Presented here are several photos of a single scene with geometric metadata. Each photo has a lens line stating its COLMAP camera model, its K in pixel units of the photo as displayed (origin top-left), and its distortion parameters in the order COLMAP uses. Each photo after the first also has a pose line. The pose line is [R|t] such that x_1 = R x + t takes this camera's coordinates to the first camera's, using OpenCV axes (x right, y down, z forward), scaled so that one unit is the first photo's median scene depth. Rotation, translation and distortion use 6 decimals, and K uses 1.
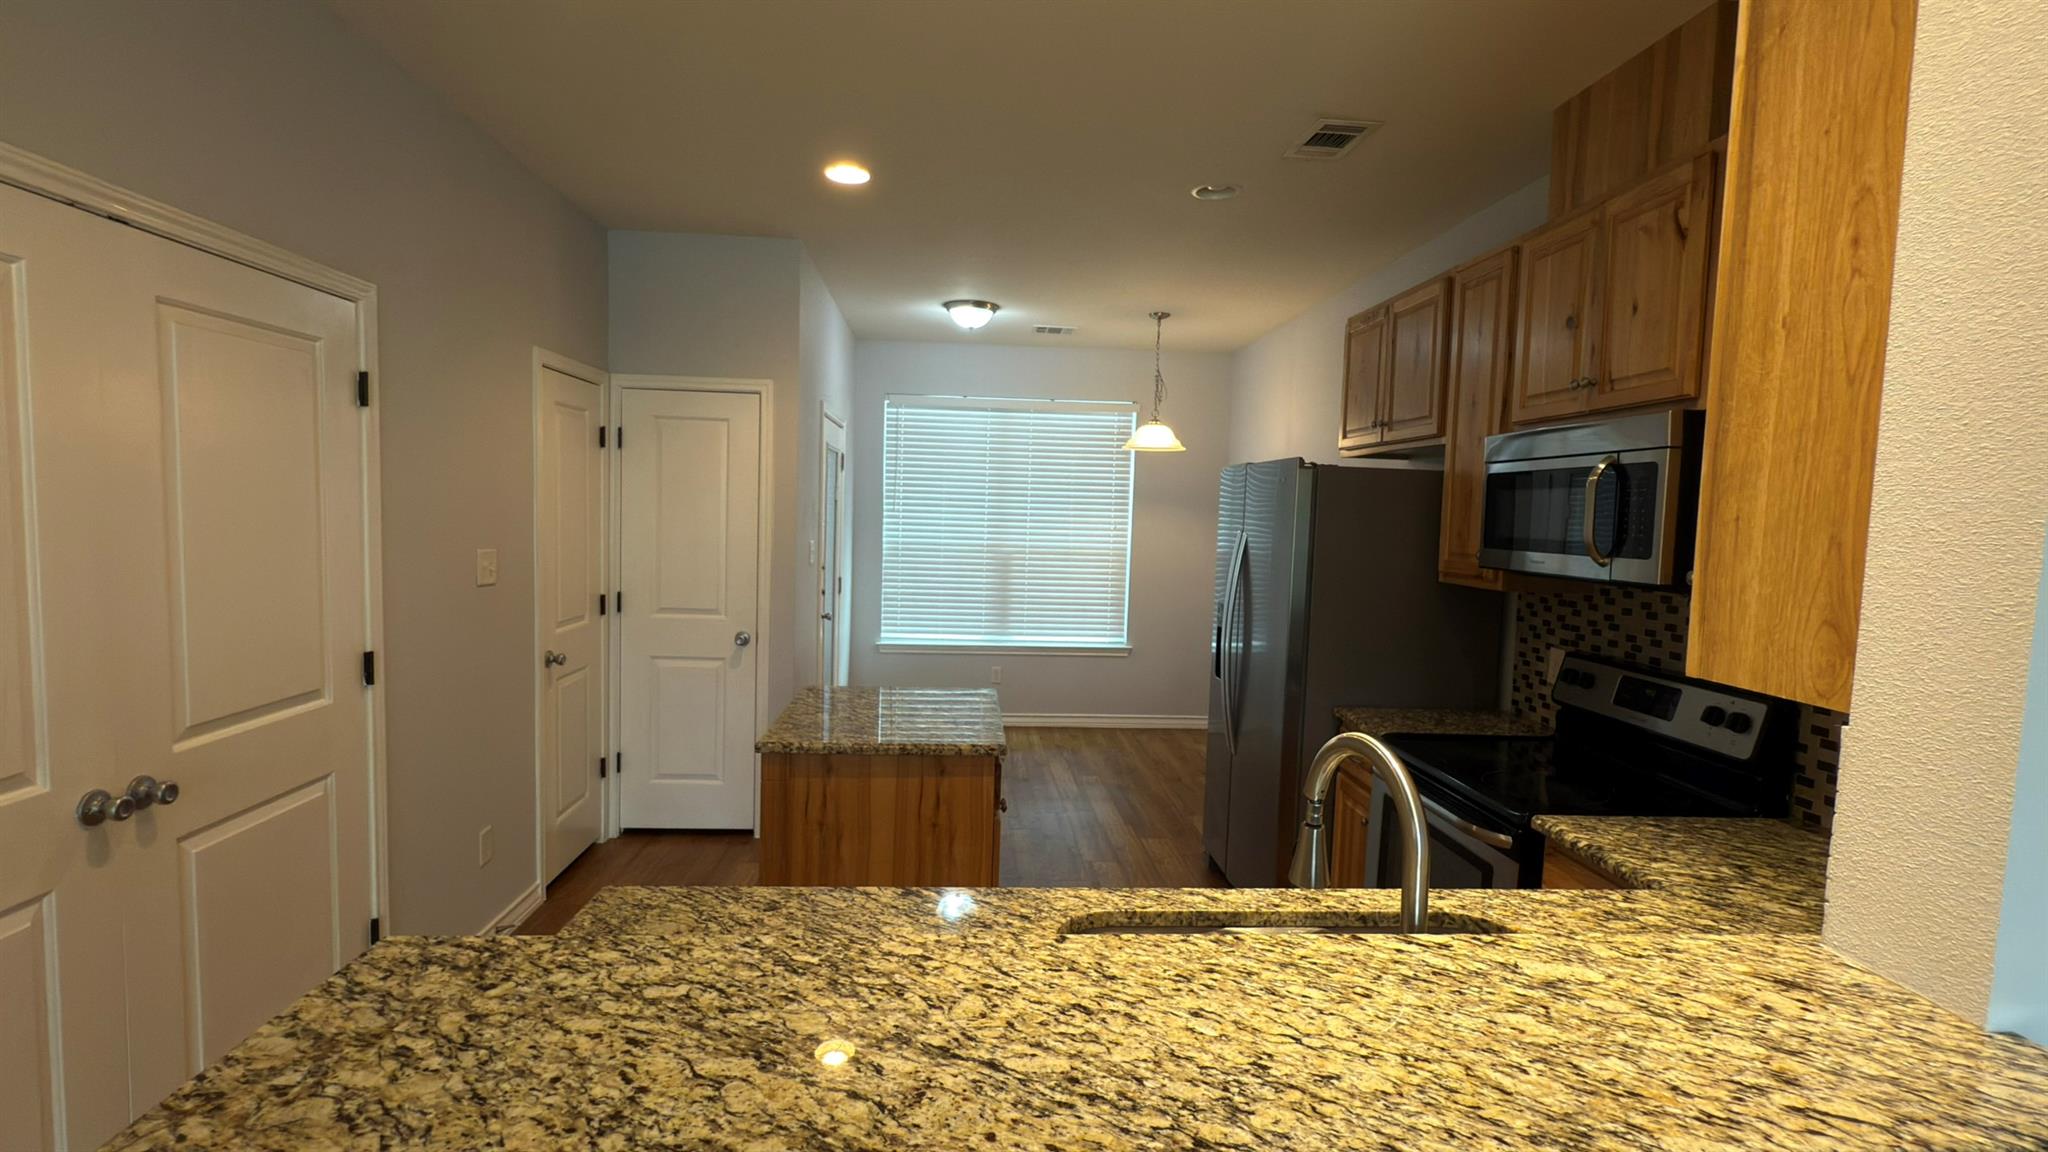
lens RADIAL K [[952.6, 0, 1024.0], [0, 952.6, 576.0], [0, 0, 1]] dist [-0.000359, 0.000550]
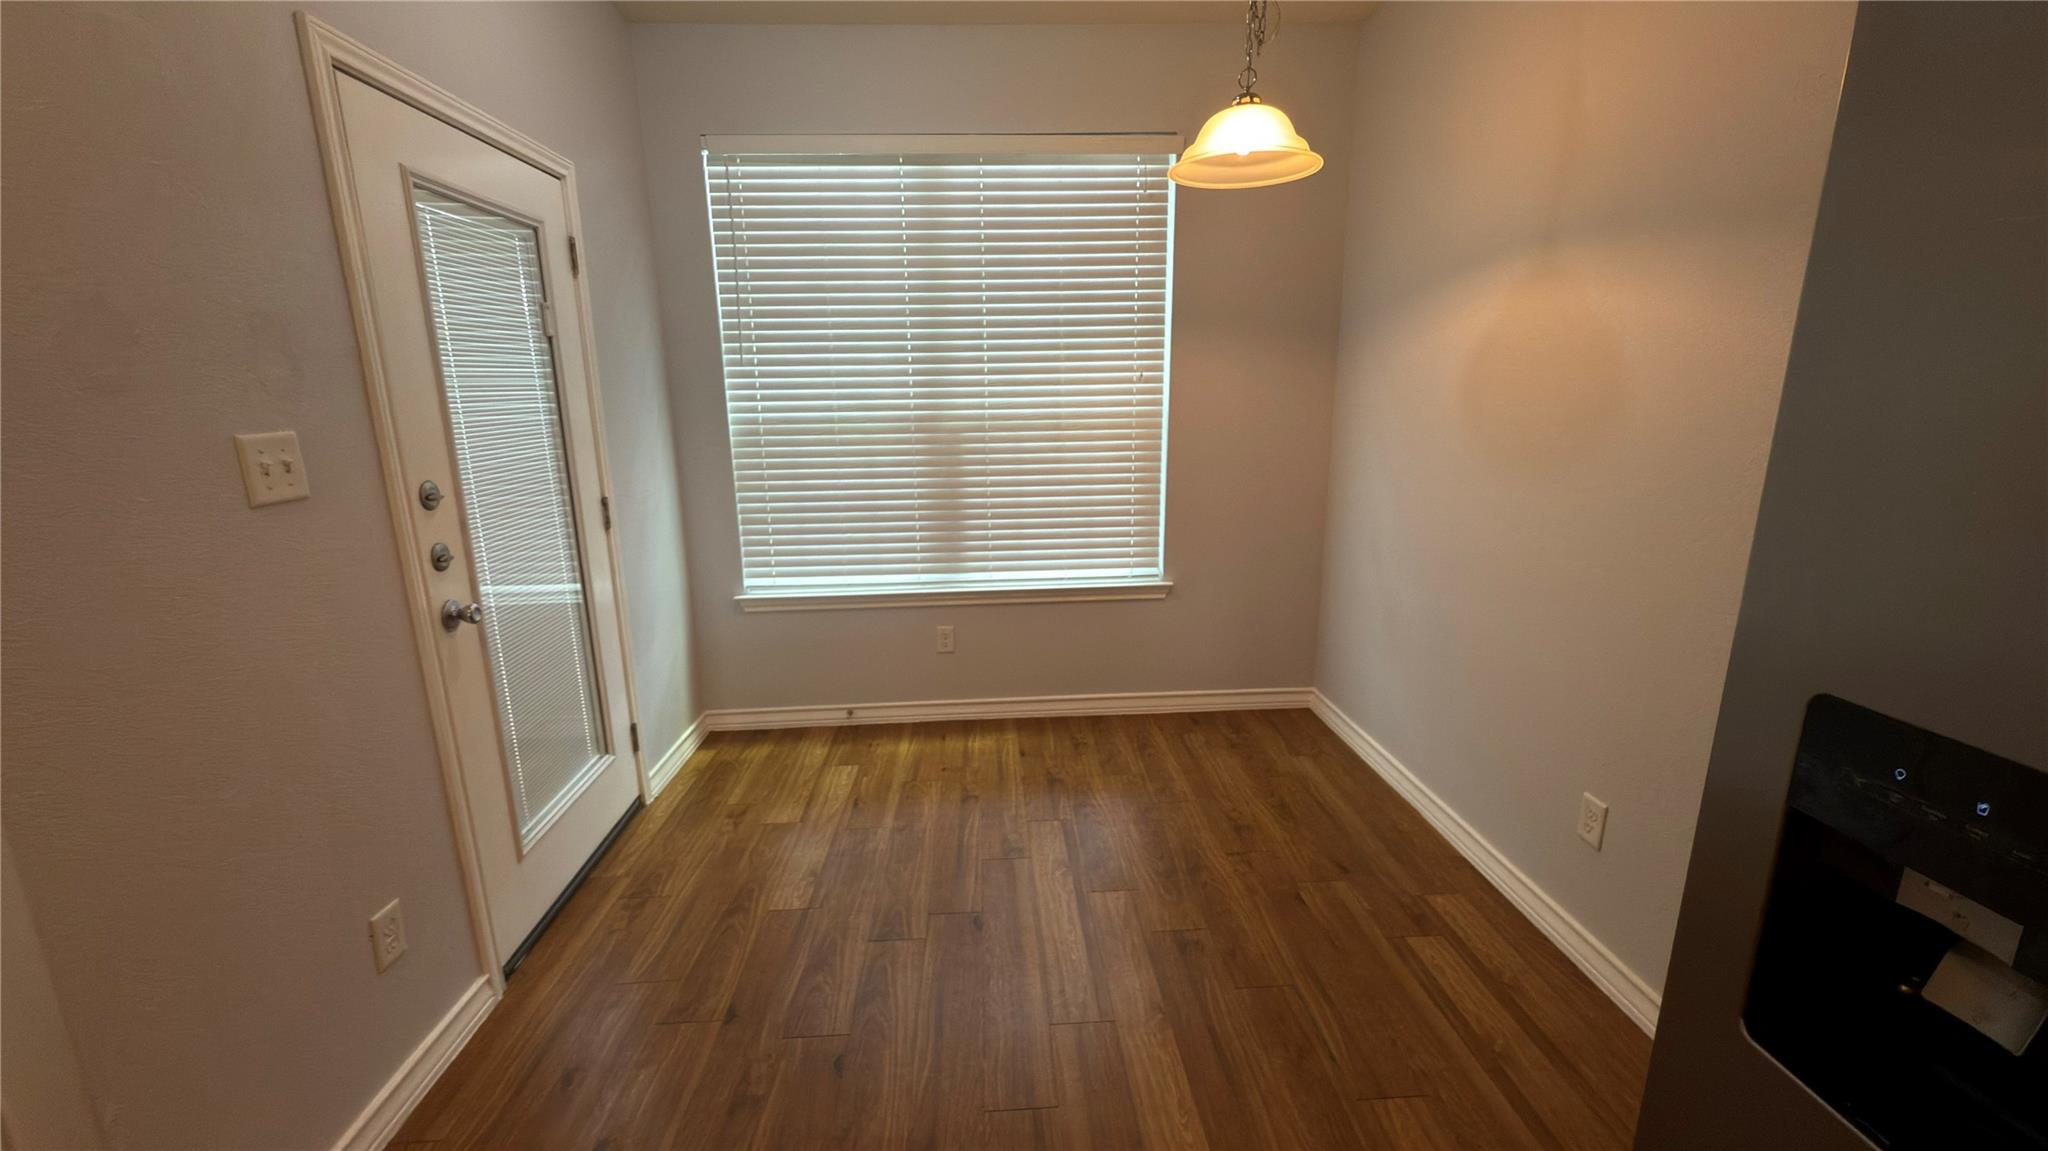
lens RADIAL K [[815.8, 0, 1024.0], [0, 815.8, 575.5], [0, 0, 1]] dist [-0.001371, -0.000188]
pose [[0.998943, -0.039653, -0.023258, 0.100328], [0.042926, 0.985653, 0.163235, -0.049977], [0.016452, -0.164060, 0.986313, 1.514443]]
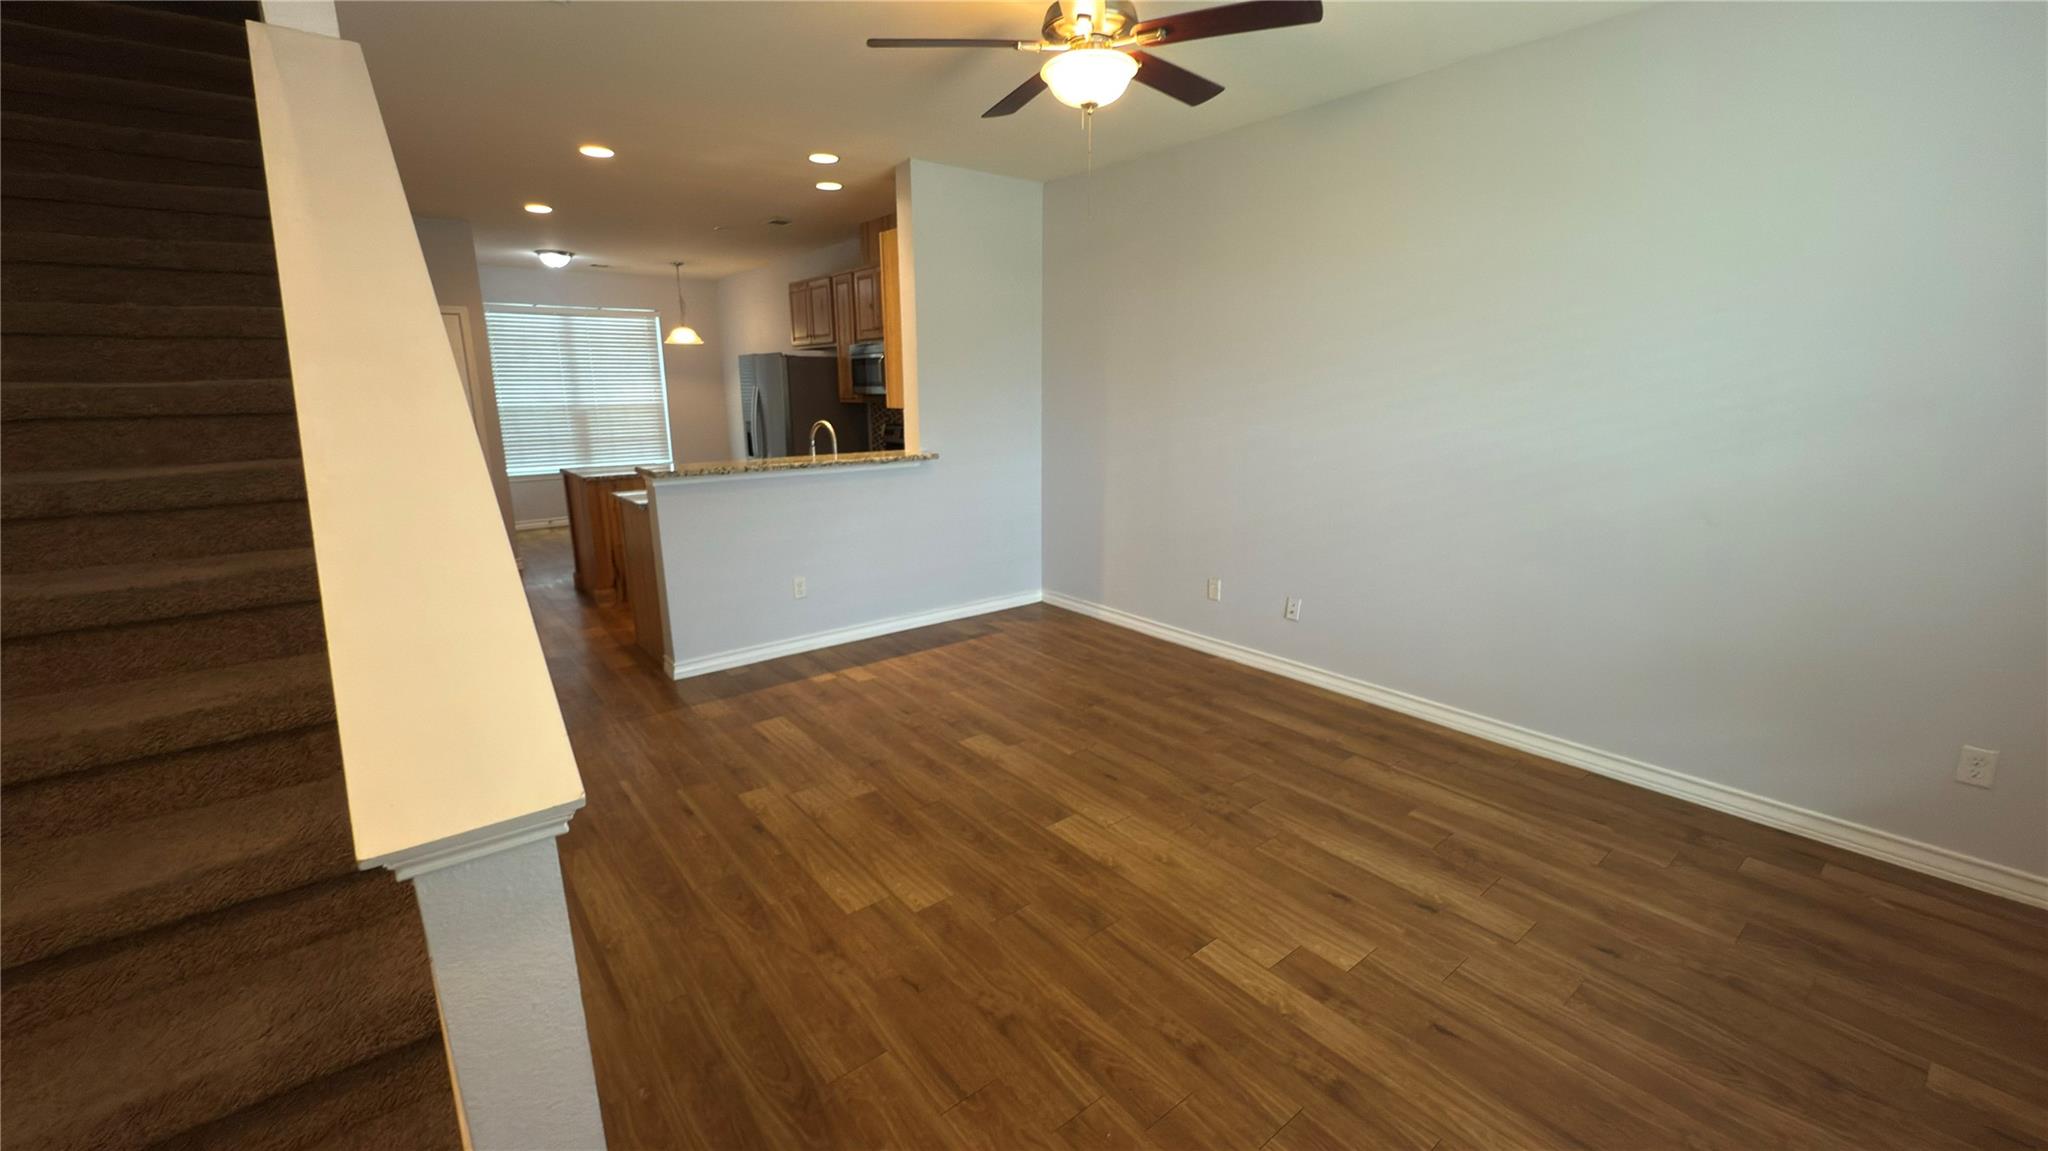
lens RADIAL K [[815.8, 0, 1024.0], [0, 815.8, 575.5], [0, 0, 1]] dist [-0.001371, -0.000188]
pose [[0.817056, -0.164111, 0.552710, -0.626457], [0.069231, 0.979625, 0.188528, 0.116447], [-0.572387, -0.115773, 0.811769, -1.555561]]
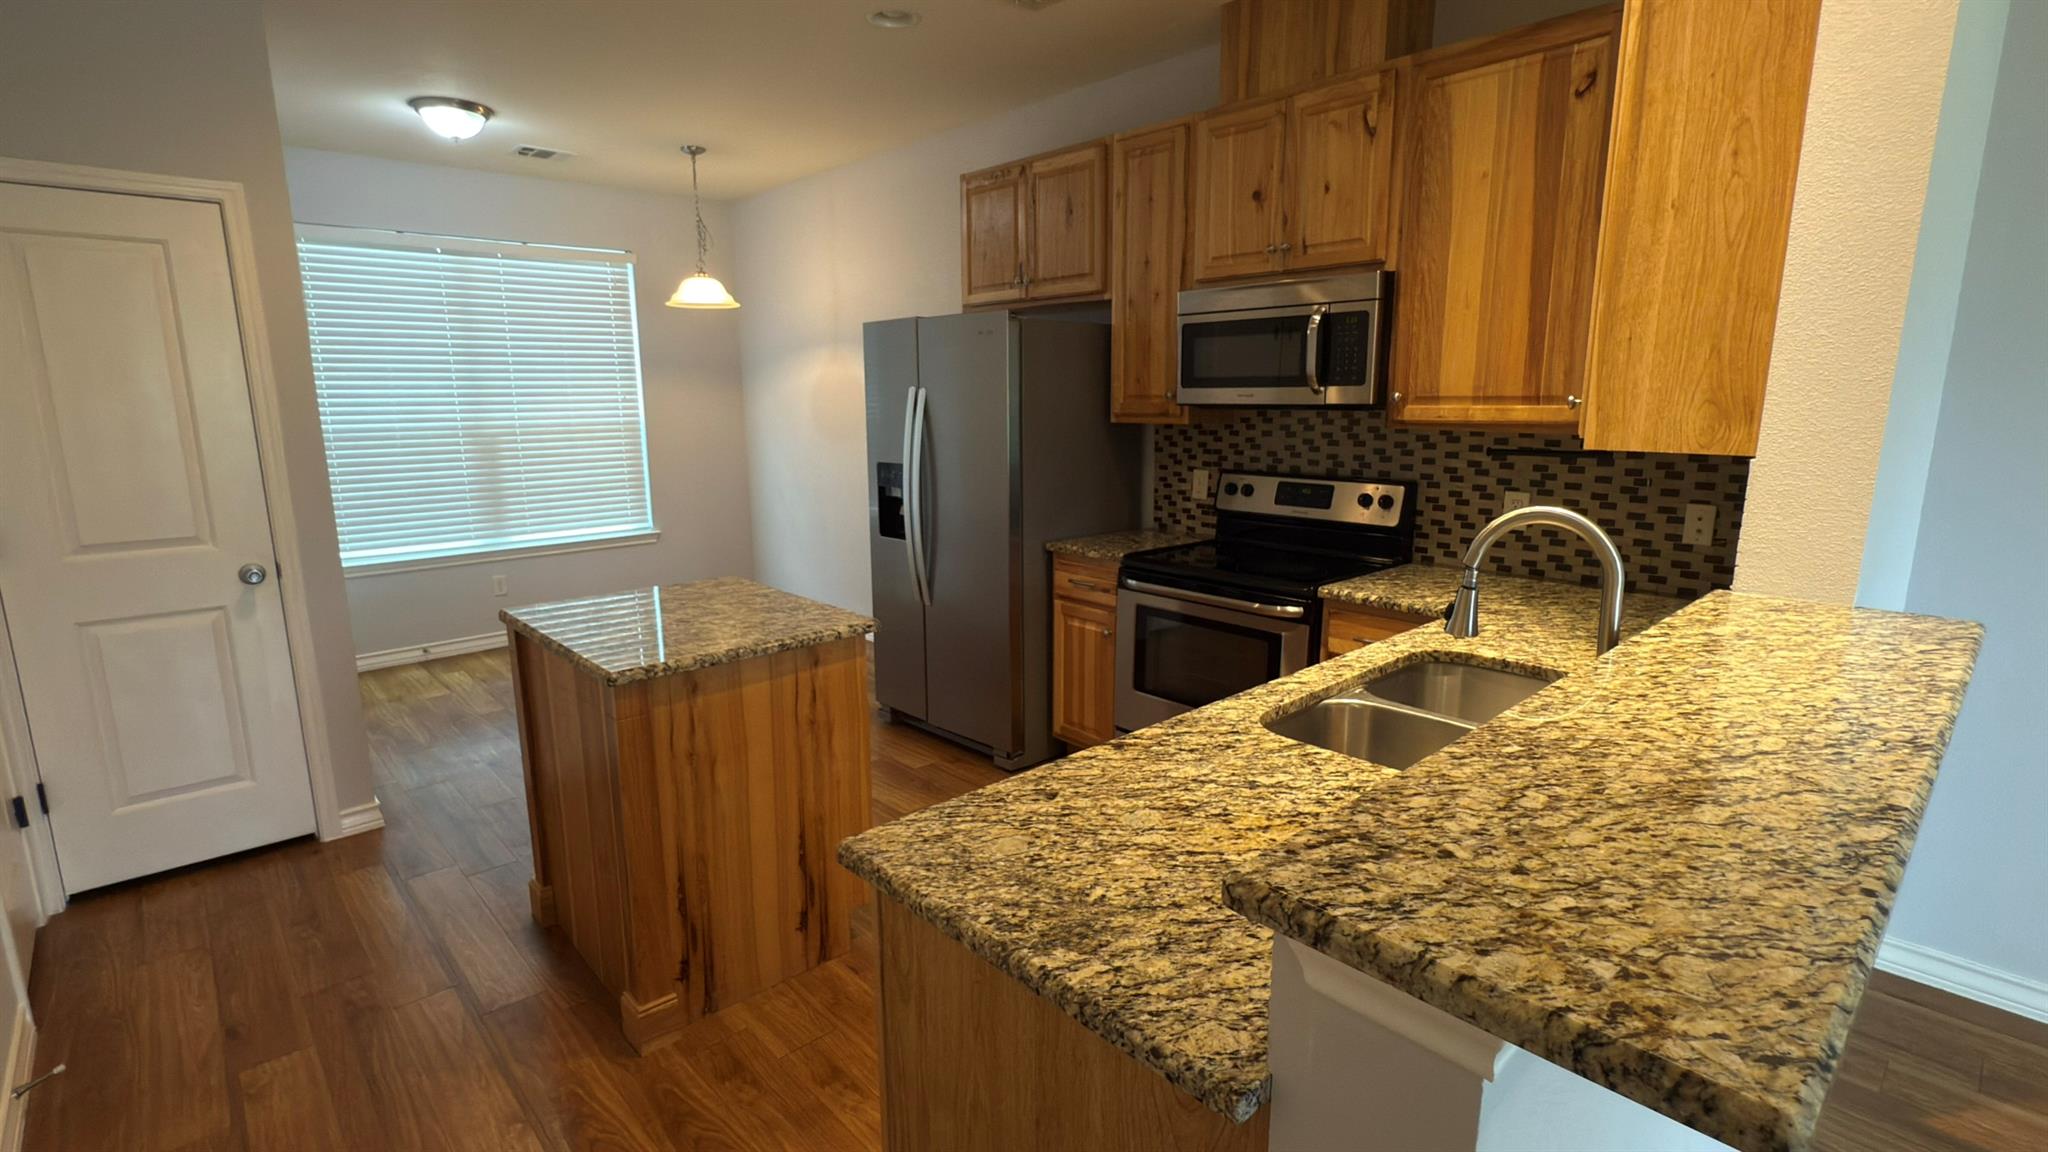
lens RADIAL K [[952.6, 0, 1024.0], [0, 952.6, 576.0], [0, 0, 1]] dist [-0.000359, 0.000550]
pose [[0.776835, -0.155184, 0.610283, -0.538191], [0.074139, 0.984957, 0.156085, 0.001881], [-0.625324, -0.076007, 0.776655, 0.223942]]
